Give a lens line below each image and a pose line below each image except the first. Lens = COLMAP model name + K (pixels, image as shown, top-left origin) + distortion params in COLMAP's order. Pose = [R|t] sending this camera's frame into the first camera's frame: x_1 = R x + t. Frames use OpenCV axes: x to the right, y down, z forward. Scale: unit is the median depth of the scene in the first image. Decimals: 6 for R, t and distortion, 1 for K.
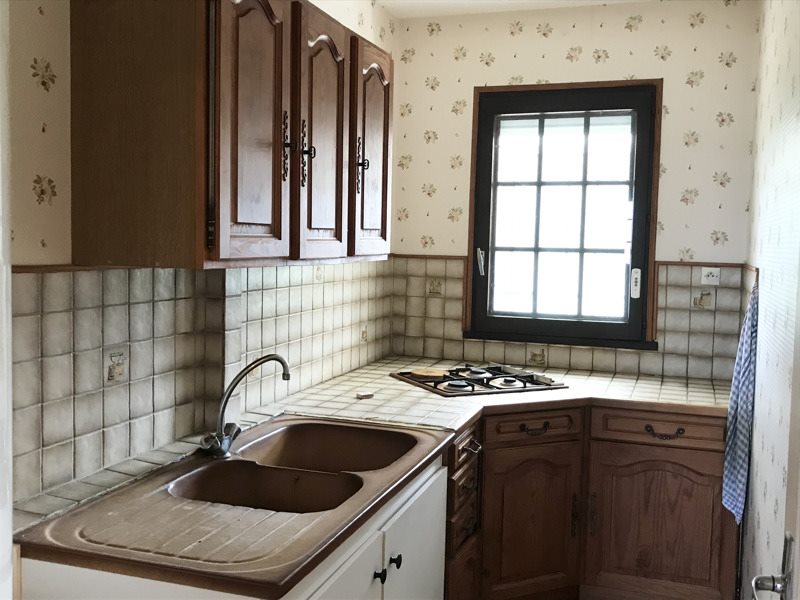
lens RADIAL K [[808.5, 0, 399.1], [0, 808.5, 288.7], [0, 0, 1]] dist [0.081106, -0.234331]
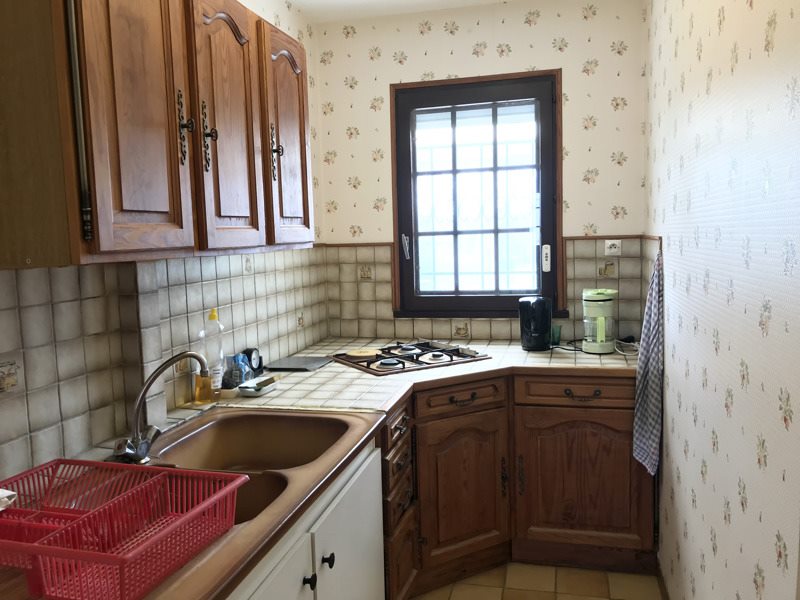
lens RADIAL K [[653.4, 0, 400.0], [0, 653.4, 300.0], [0, 0, 1]] dist [-0.000631, -0.000697]
pose [[0.994981, -0.060815, 0.079469, 0.024079], [0.057819, 0.997546, 0.039472, 0.003828], [-0.081675, -0.034679, 0.996056, 0.154461]]
